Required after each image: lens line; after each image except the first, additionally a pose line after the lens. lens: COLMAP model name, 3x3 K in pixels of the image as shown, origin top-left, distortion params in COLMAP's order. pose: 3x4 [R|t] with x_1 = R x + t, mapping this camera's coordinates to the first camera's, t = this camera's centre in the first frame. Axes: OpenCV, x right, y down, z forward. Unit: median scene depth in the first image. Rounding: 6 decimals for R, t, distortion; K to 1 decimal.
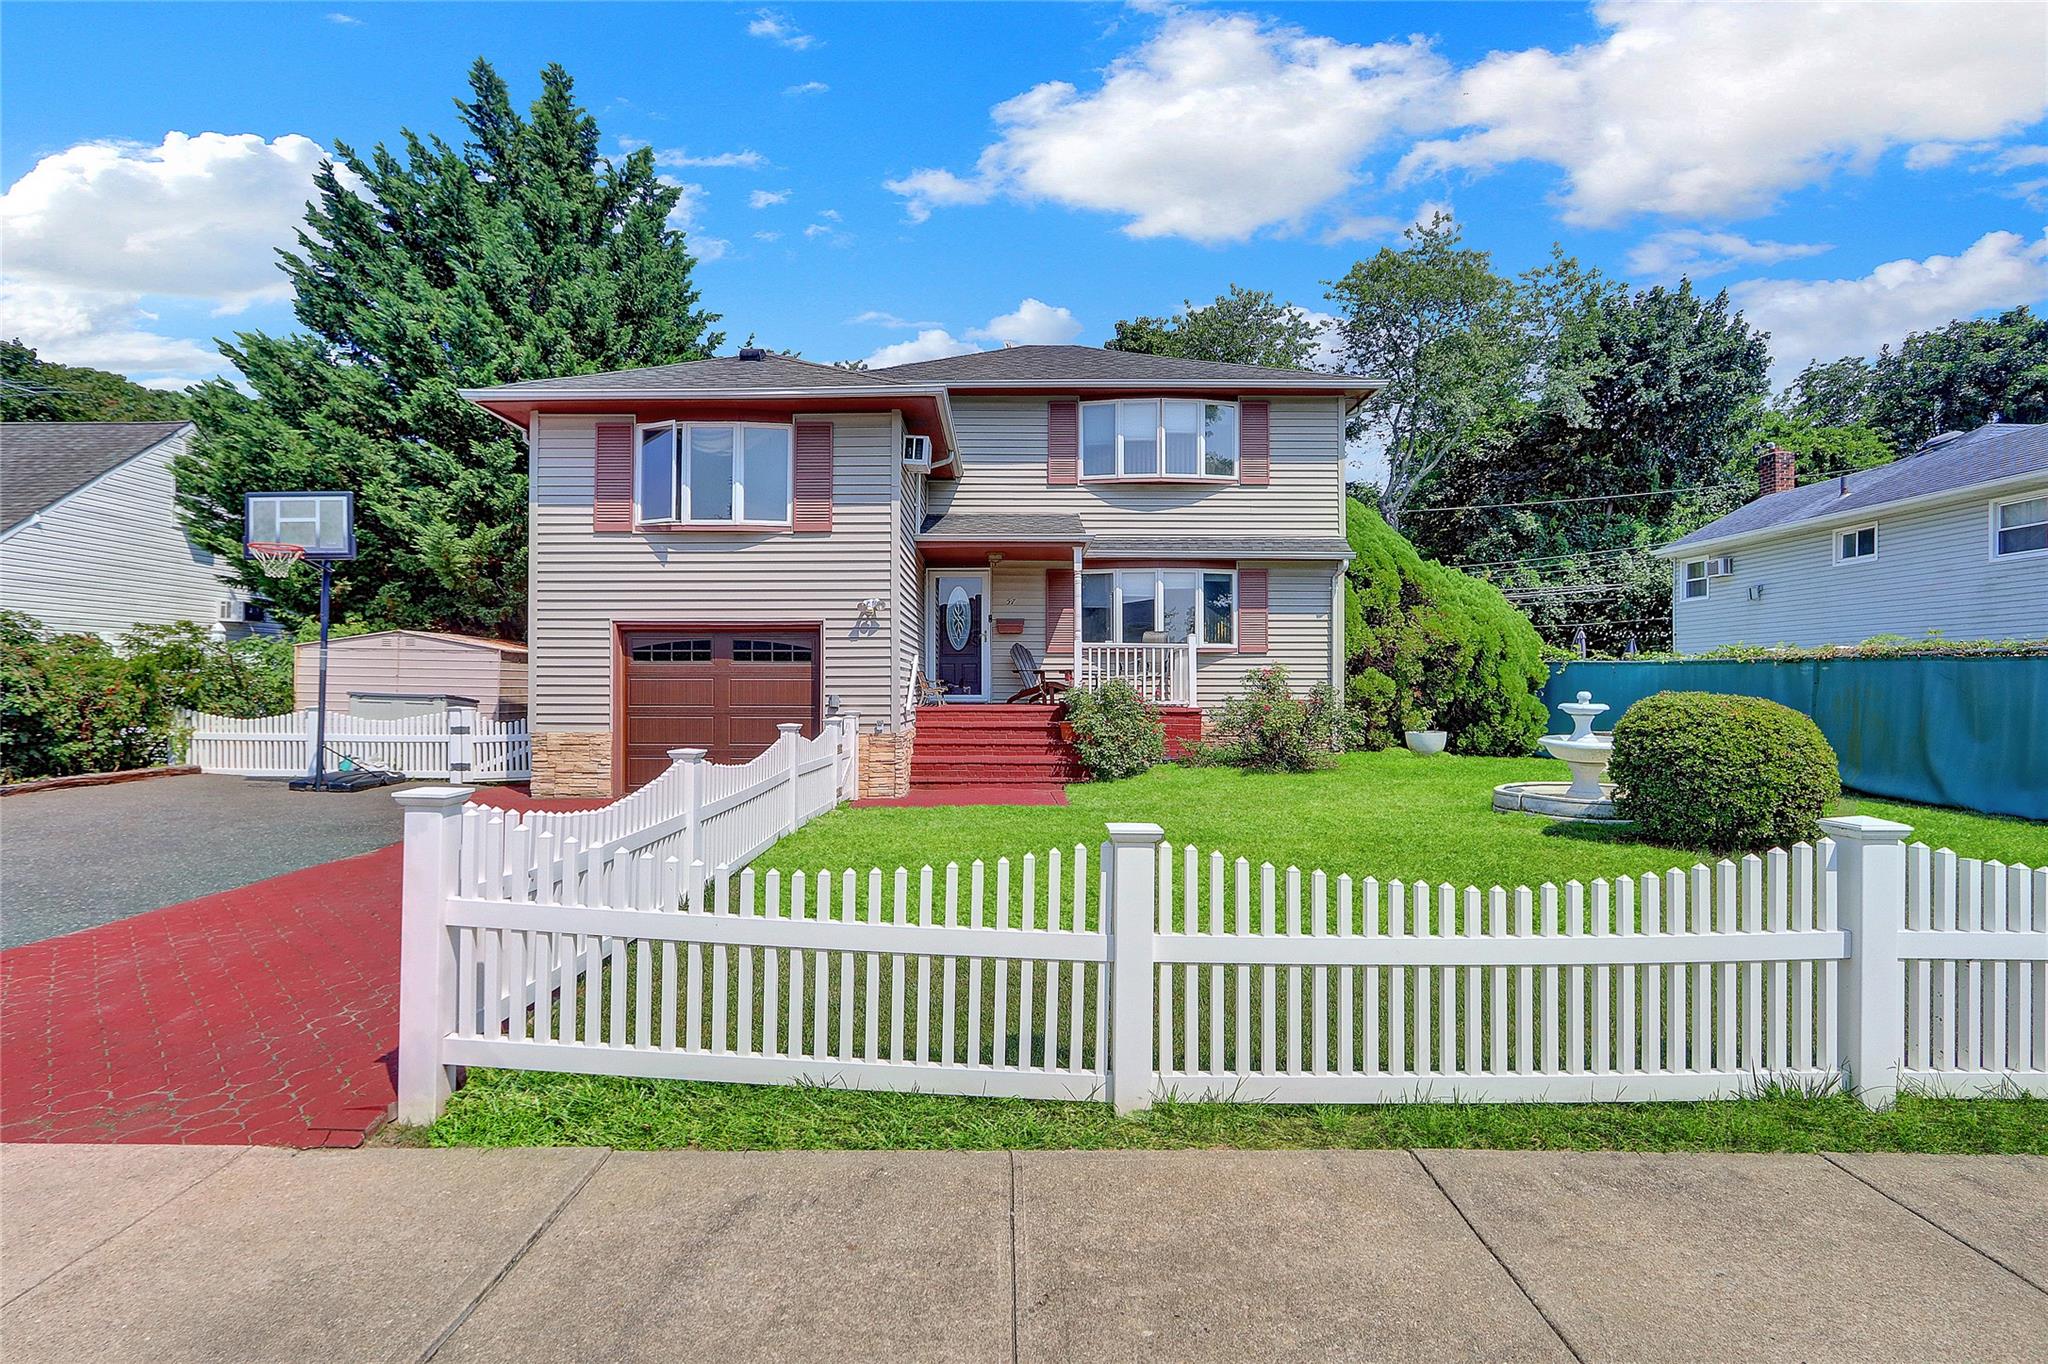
lens RADIAL K [[955.4, 0, 1026.0], [0, 955.4, 695.8], [0, 0, 1]] dist [-0.014043, 0.001221]
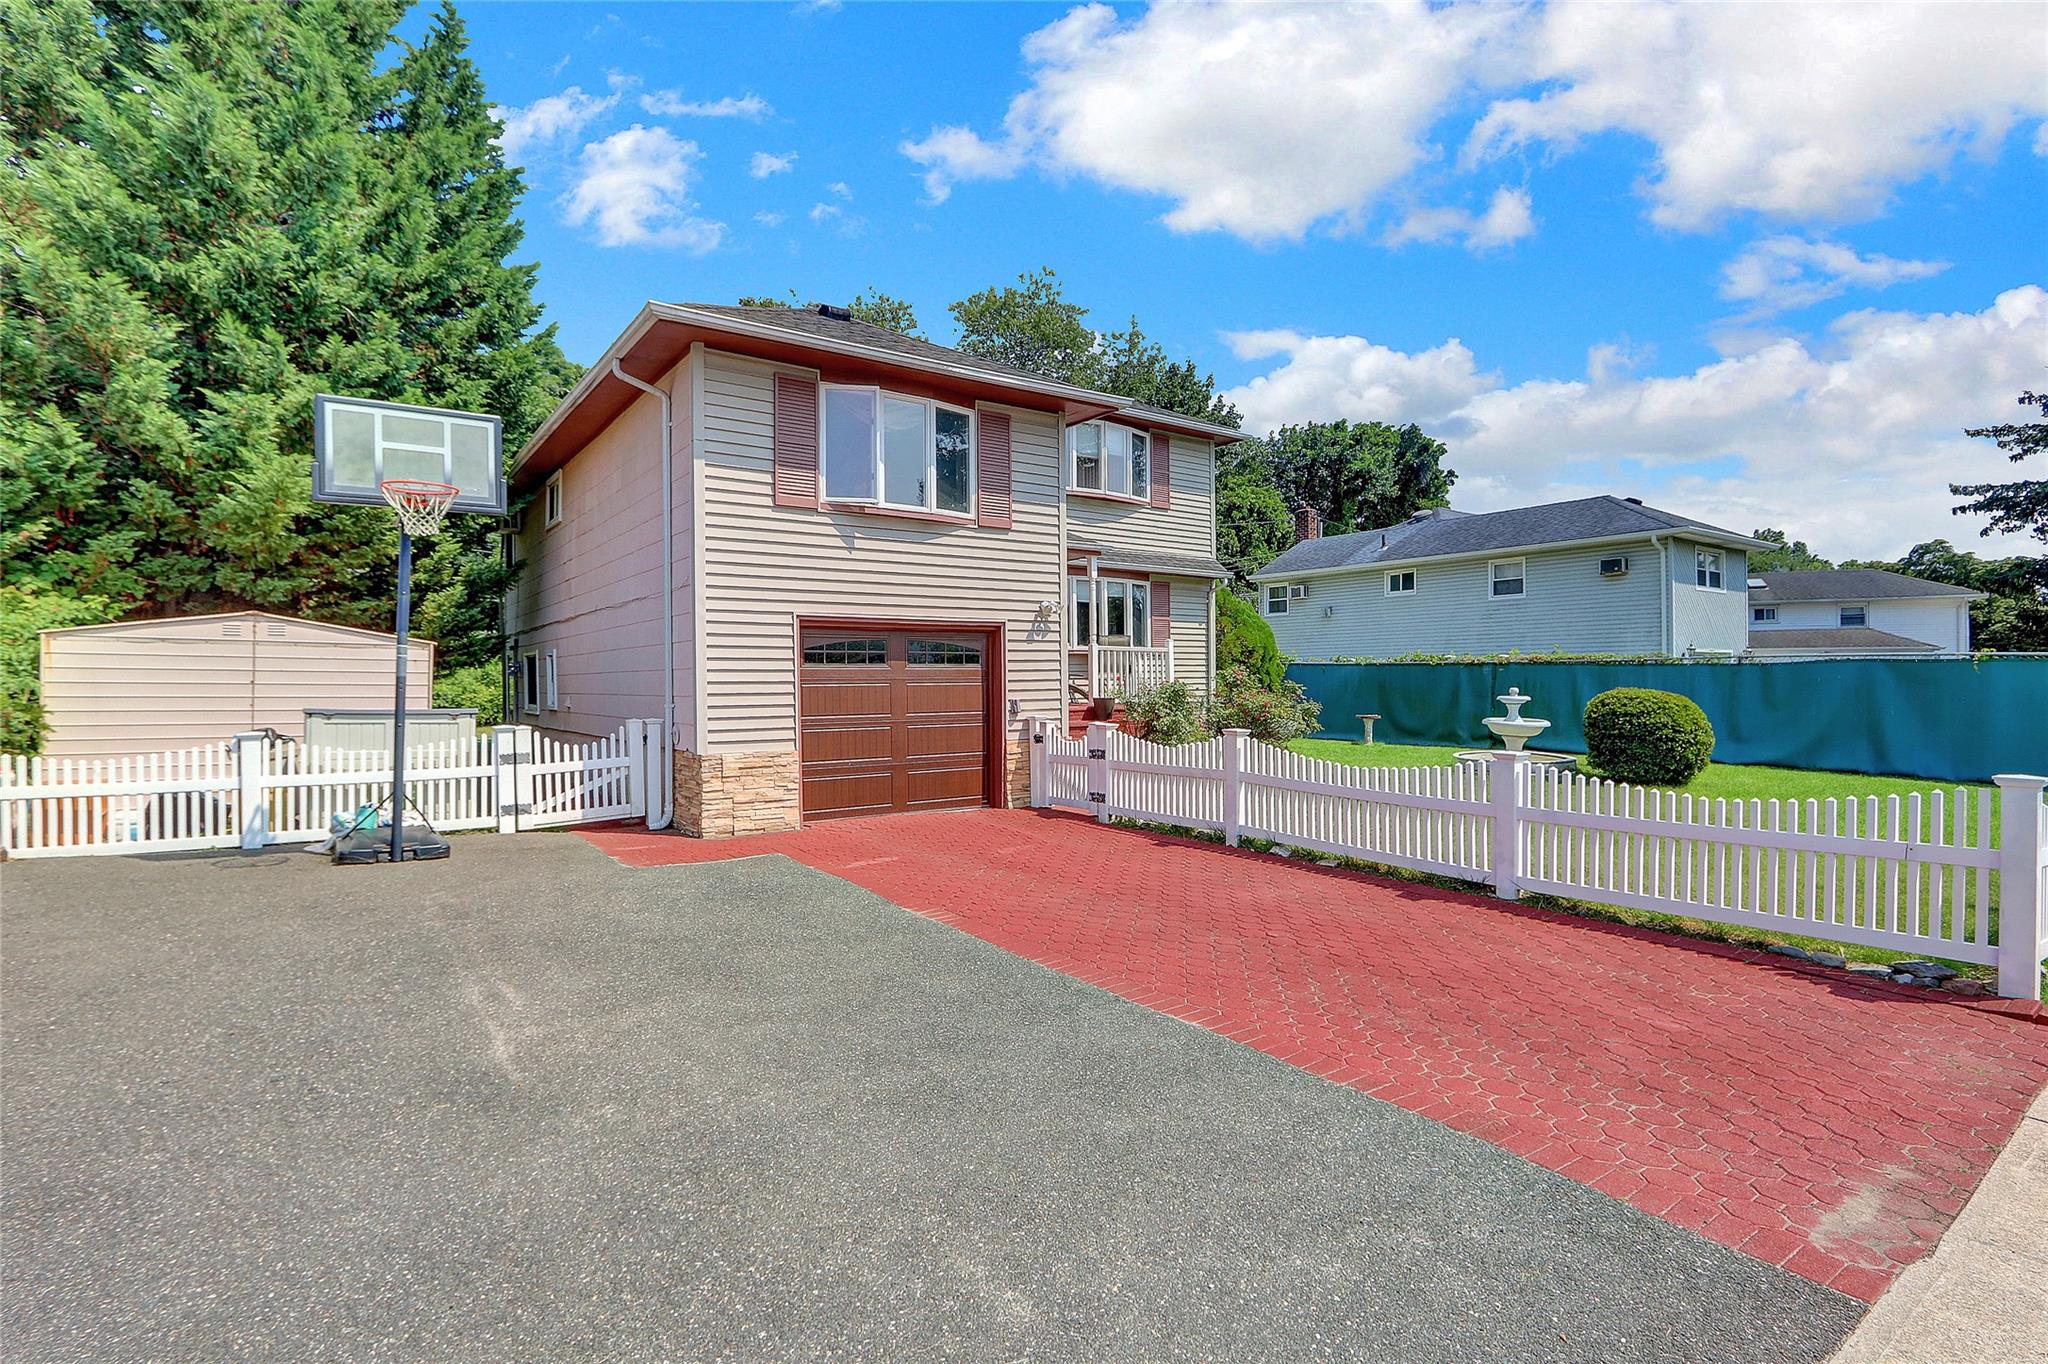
lens RADIAL K [[986.5, 0, 994.9], [0, 986.5, 683.2], [0, 0, 1]] dist [-0.022306, 0.009392]
pose [[0.813679, -0.009186, 0.581242, -0.788379], [0.012409, 0.999922, -0.001570, -0.016089], [-0.581182, 0.008490, 0.813729, 0.204810]]
